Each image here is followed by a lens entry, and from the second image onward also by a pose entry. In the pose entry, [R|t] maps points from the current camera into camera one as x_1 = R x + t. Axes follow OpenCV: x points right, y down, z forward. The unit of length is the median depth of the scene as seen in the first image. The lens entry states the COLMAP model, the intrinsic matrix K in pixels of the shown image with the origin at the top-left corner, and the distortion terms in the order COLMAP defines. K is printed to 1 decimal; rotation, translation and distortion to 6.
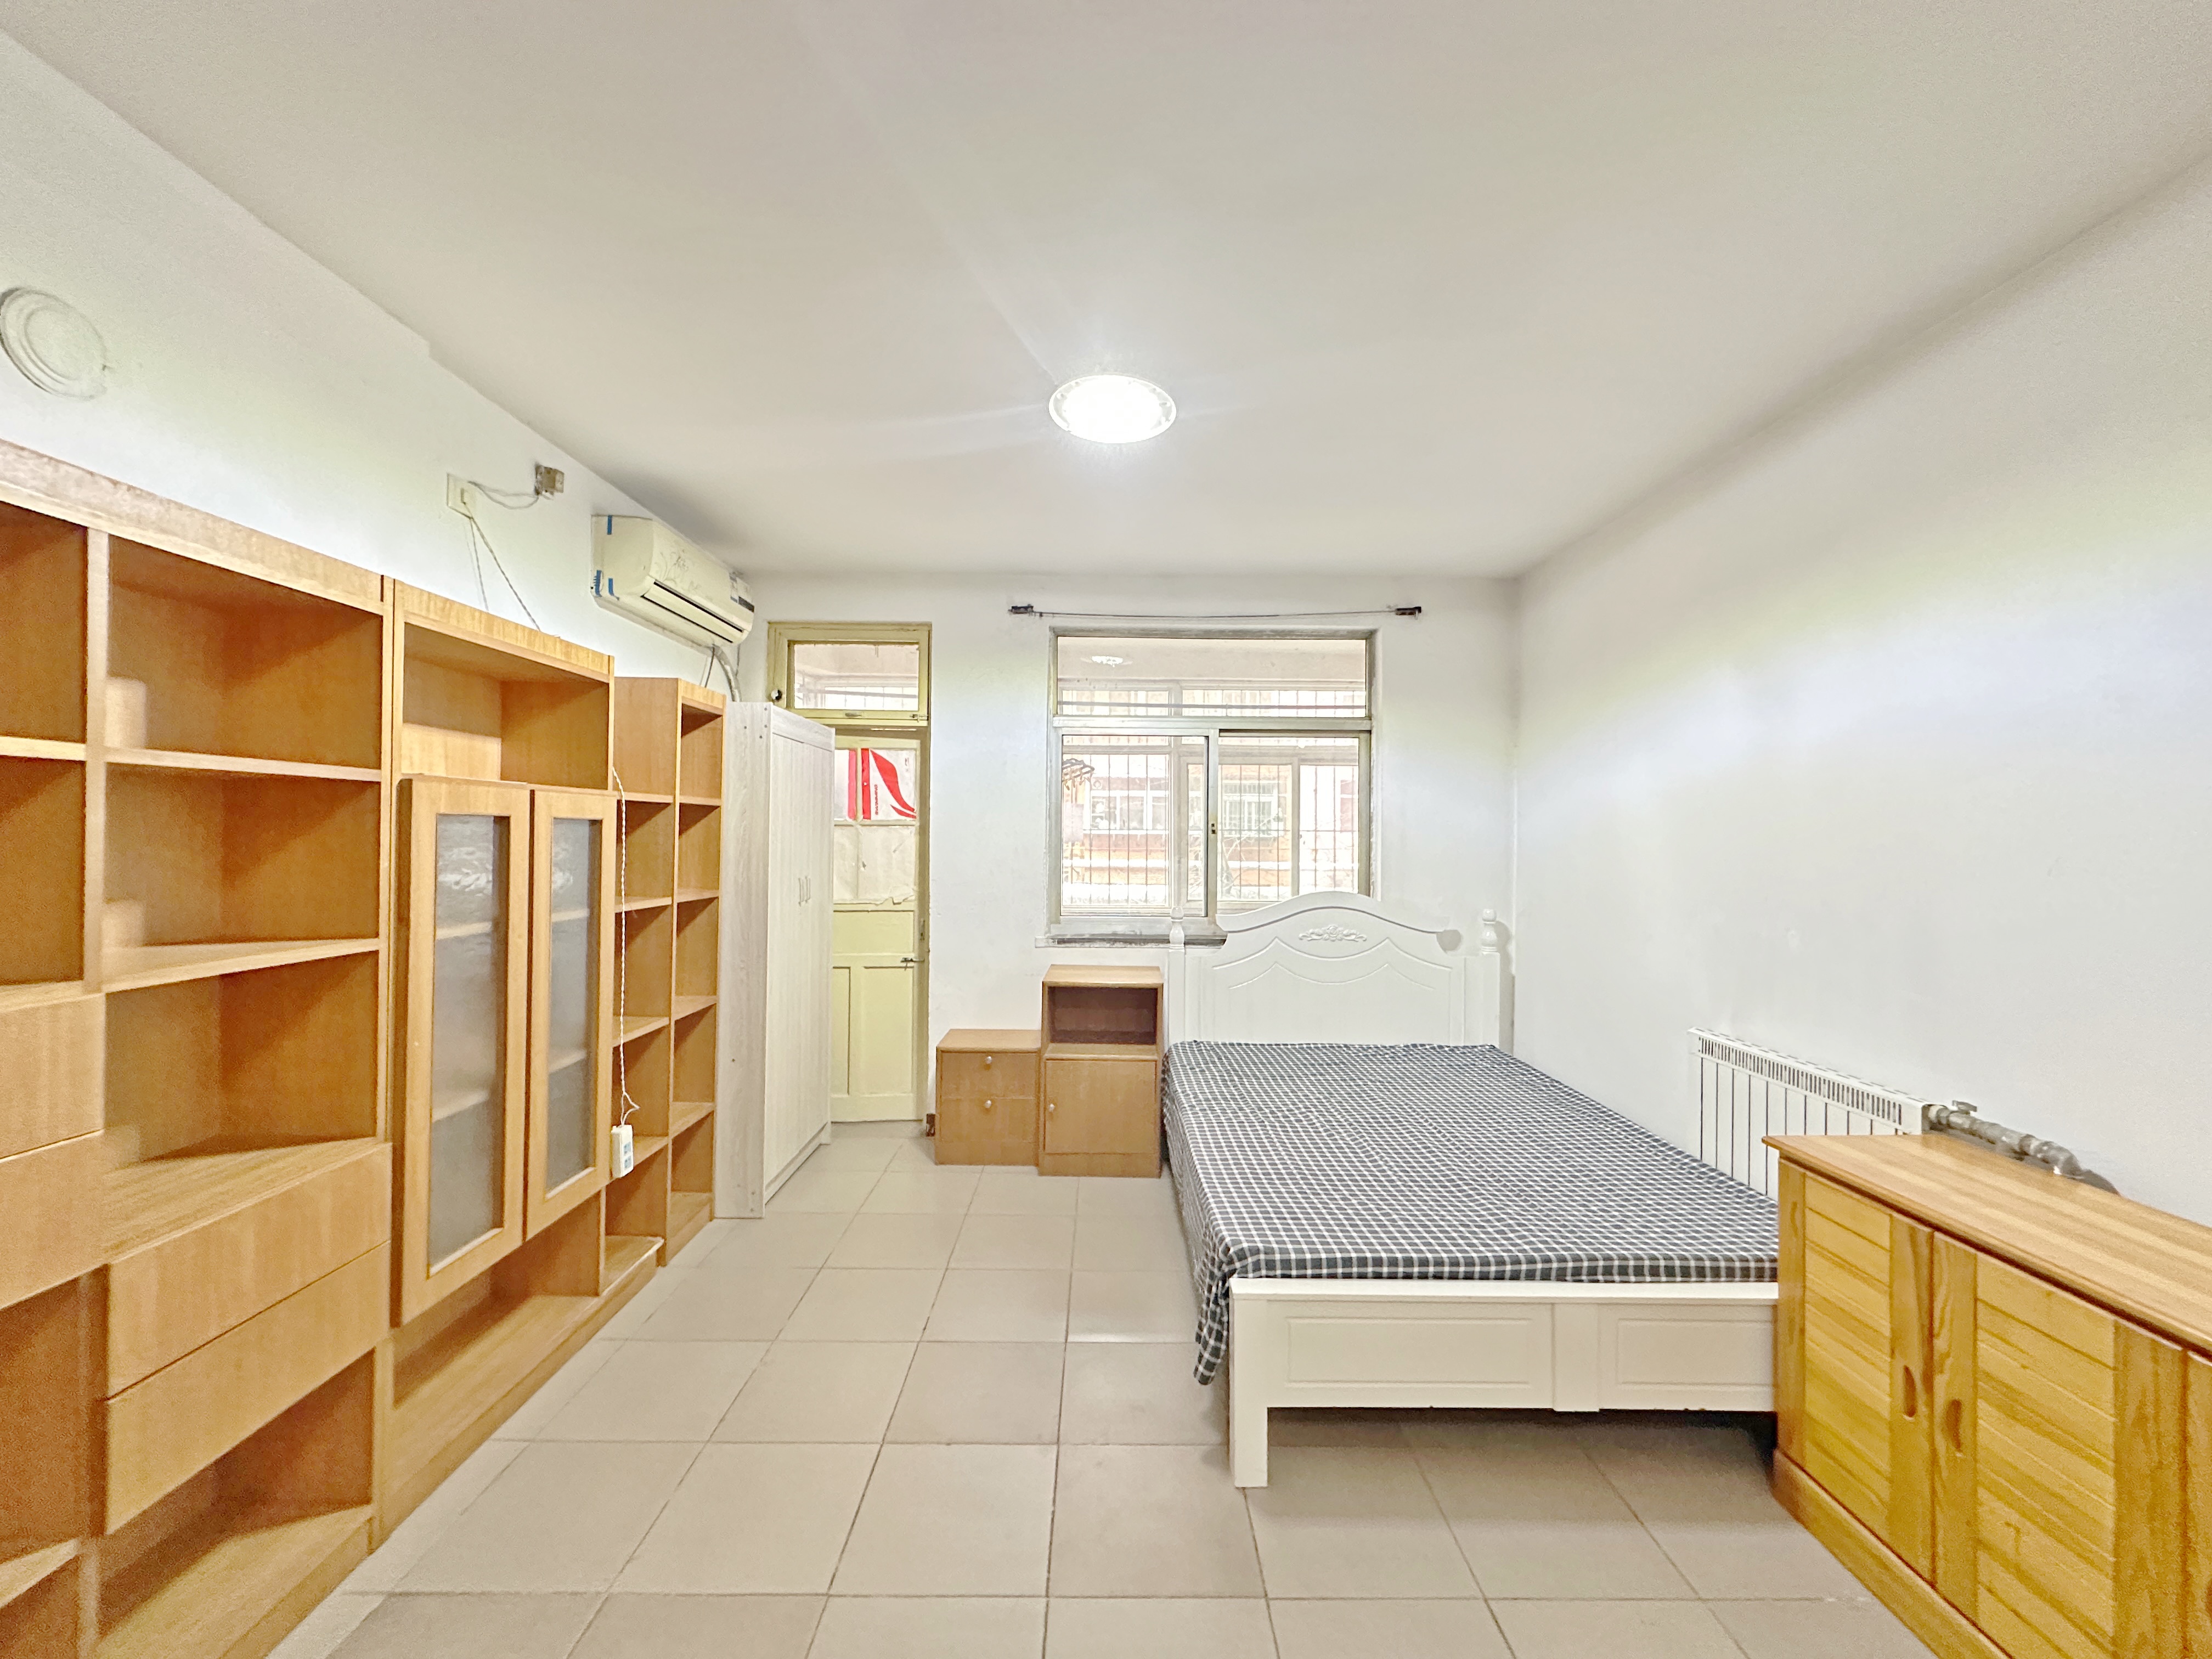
lens RADIAL K [[889.4, 0, 1106.2], [0, 889.4, 834.1], [0, 0, 1]] dist [0.000241, 0.000205]
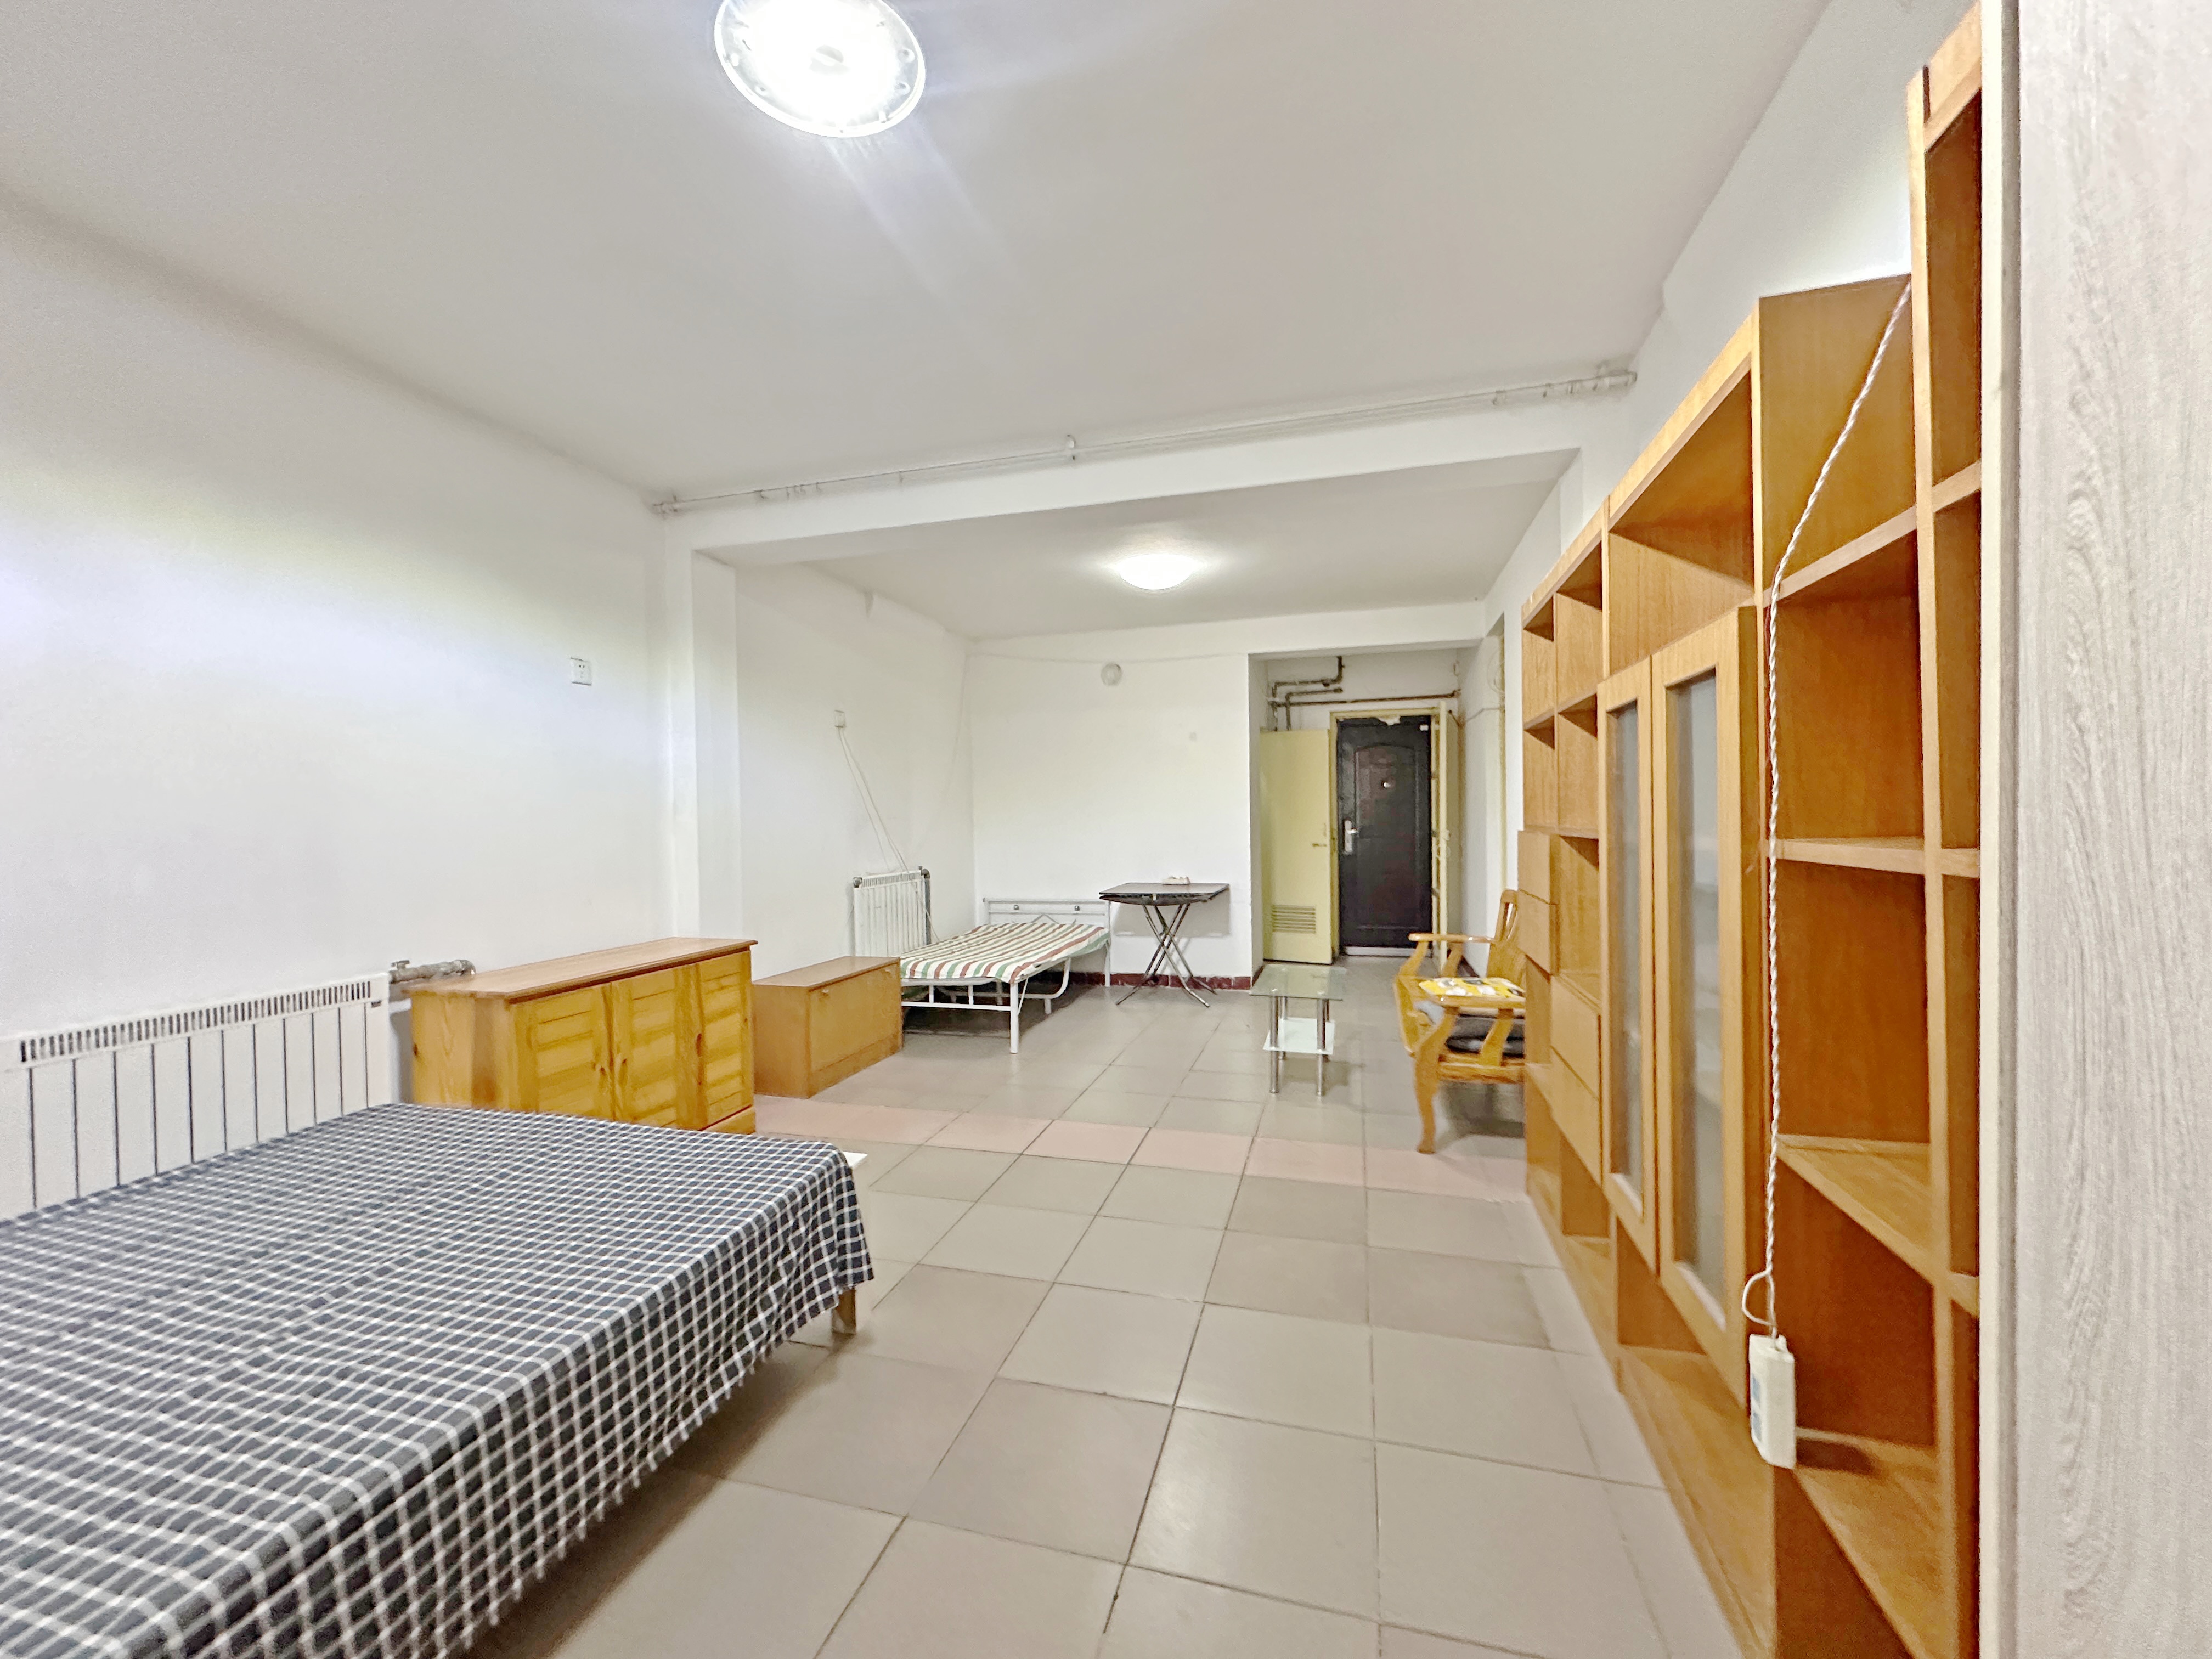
lens RADIAL K [[889.4, 0, 1108.2], [0, 889.4, 826.4], [0, 0, 1]] dist [0.000241, 0.000205]
pose [[-0.961473, 0.006785, 0.274817, -0.226284], [0.009912, 0.999901, 0.009991, 0.042585], [-0.274722, 0.012330, -0.961445, 0.966778]]
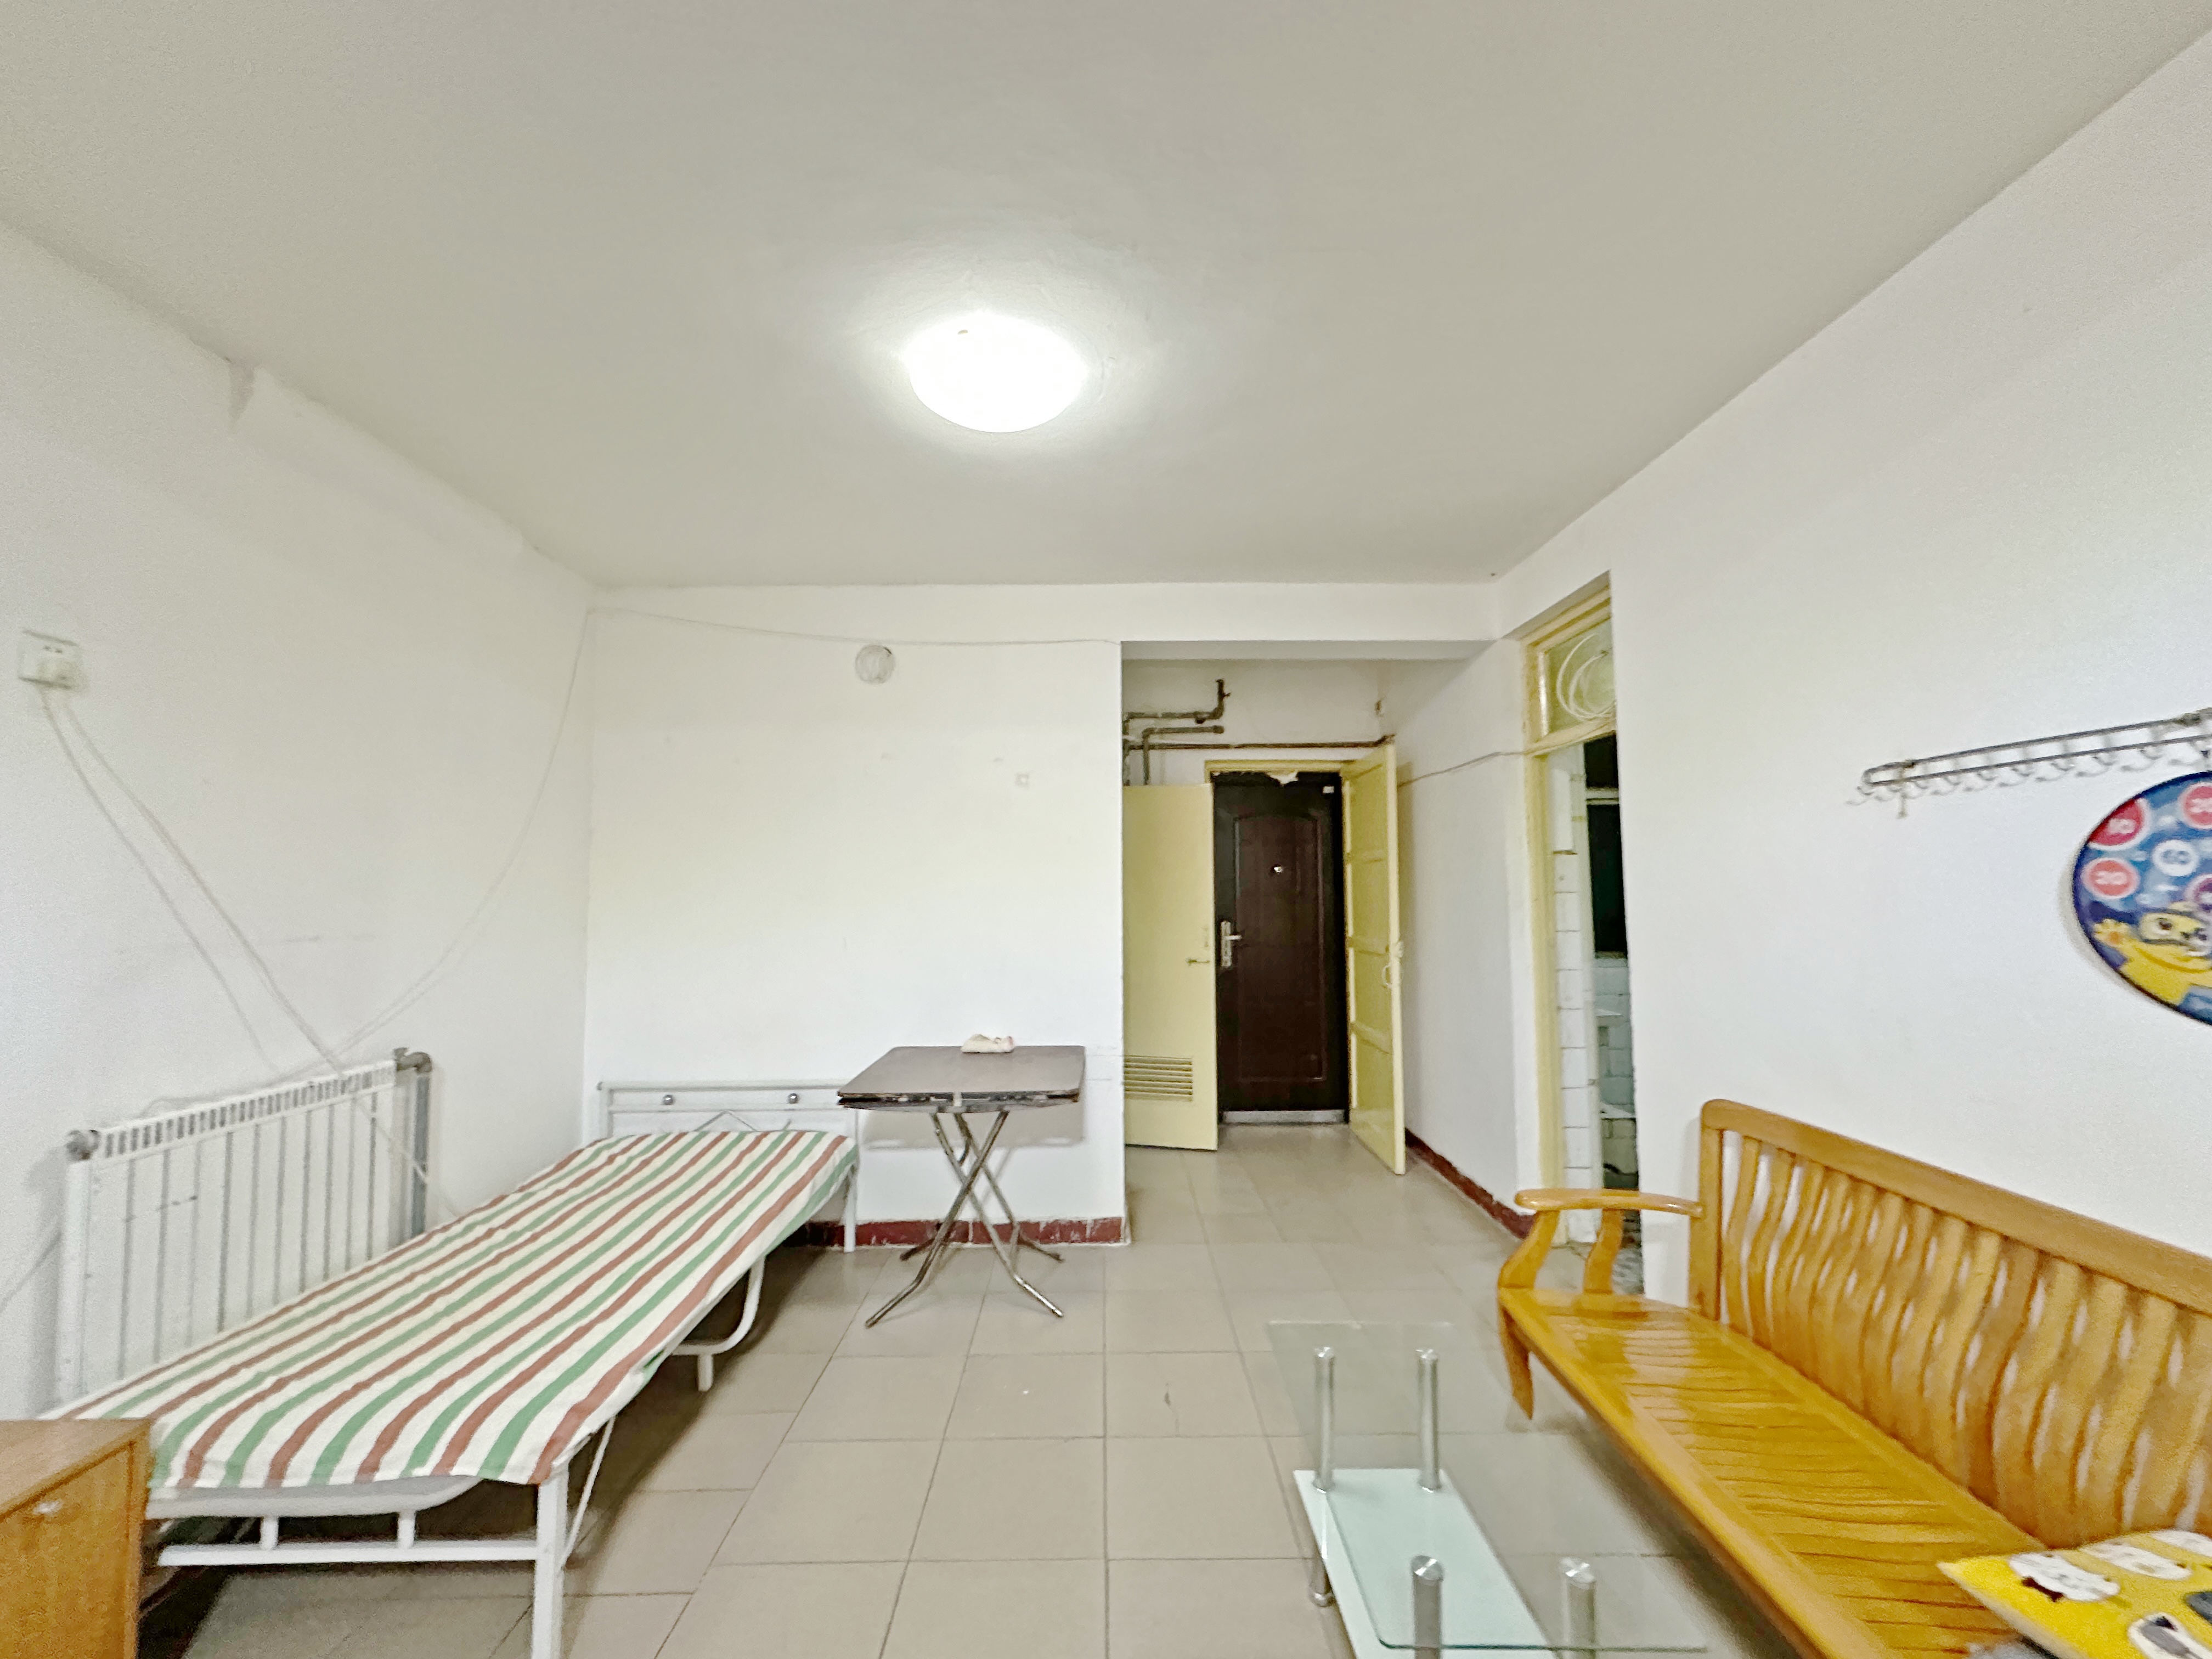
lens RADIAL K [[889.4, 0, 1109.8], [0, 889.4, 831.6], [0, 0, 1]] dist [0.000241, 0.000205]
pose [[-0.999997, -0.001175, 0.002206, -0.028500], [-0.001318, 0.997822, -0.065945, 0.009423], [-0.002124, -0.065948, -0.997821, 0.290636]]
